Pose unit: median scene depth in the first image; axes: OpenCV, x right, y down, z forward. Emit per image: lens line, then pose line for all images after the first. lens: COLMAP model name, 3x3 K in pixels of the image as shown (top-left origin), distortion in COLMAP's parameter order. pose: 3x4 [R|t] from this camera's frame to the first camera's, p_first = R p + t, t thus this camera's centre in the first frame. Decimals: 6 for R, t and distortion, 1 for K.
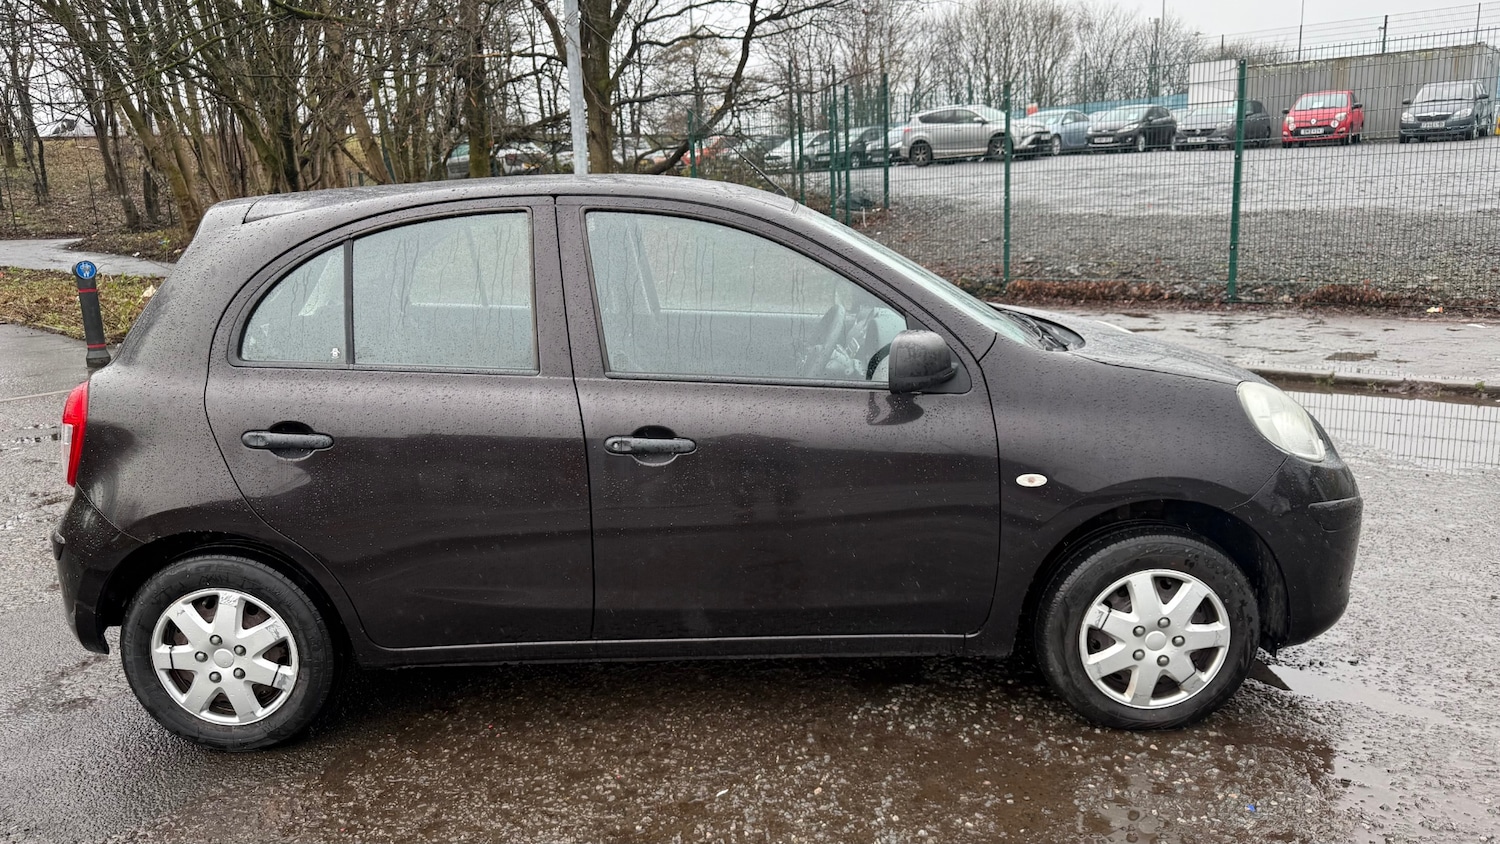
lens RADIAL K [[1132.9, 0, 726.0], [0, 1132.9, 419.2], [0, 0, 1]] dist [0.082108, -0.128274]
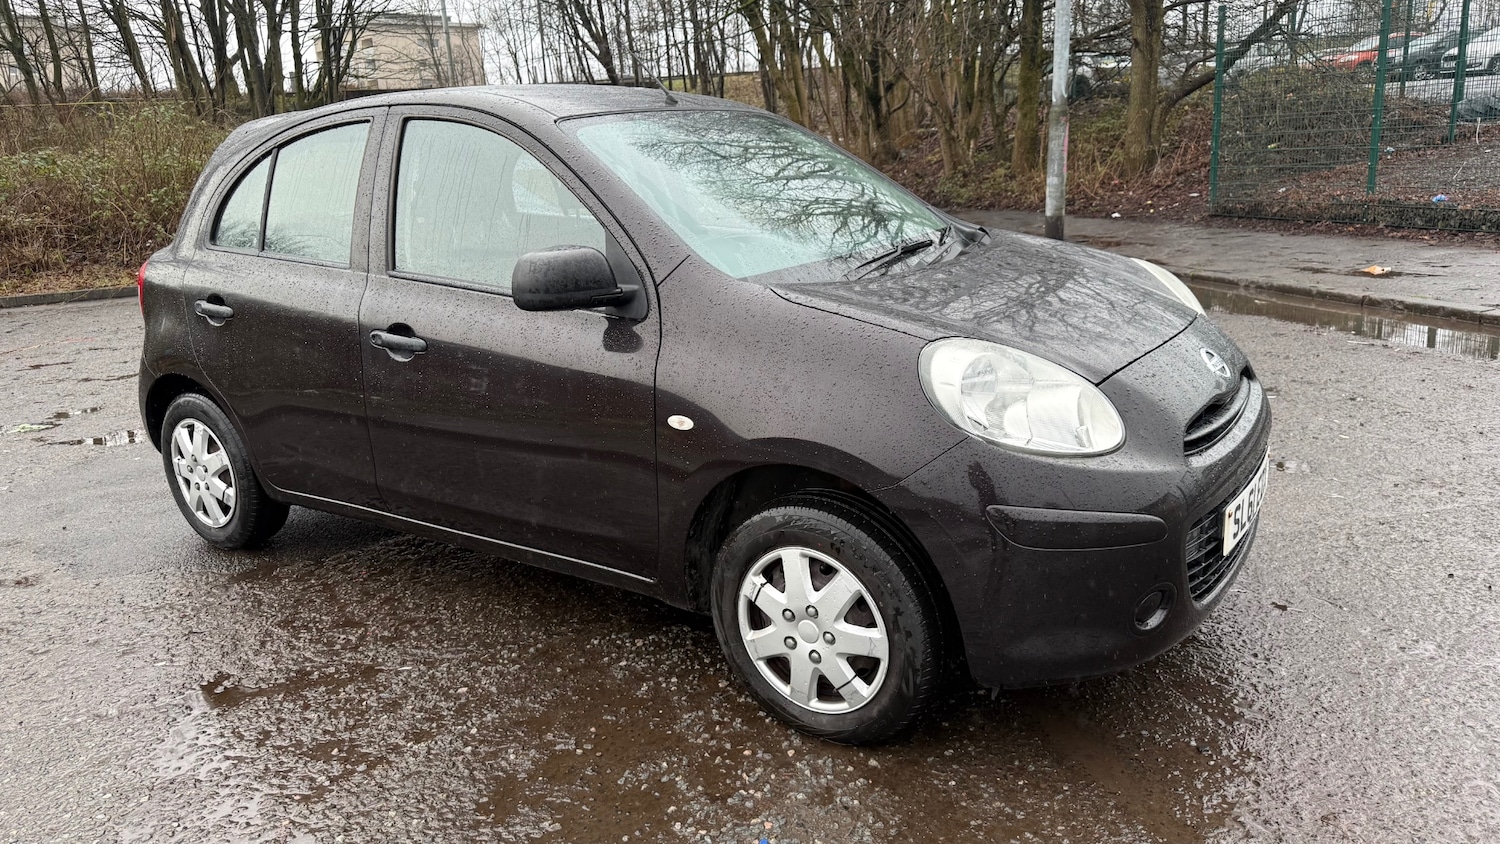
lens RADIAL K [[1130.7, 0, 745.5], [0, 1130.7, 426.6], [0, 0, 1]] dist [0.154396, -0.313587]
pose [[0.806736, 0.138360, -0.574486, 0.804222], [-0.098577, 0.990090, 0.100025, -0.036361], [0.582632, -0.024062, 0.812380, 0.295251]]
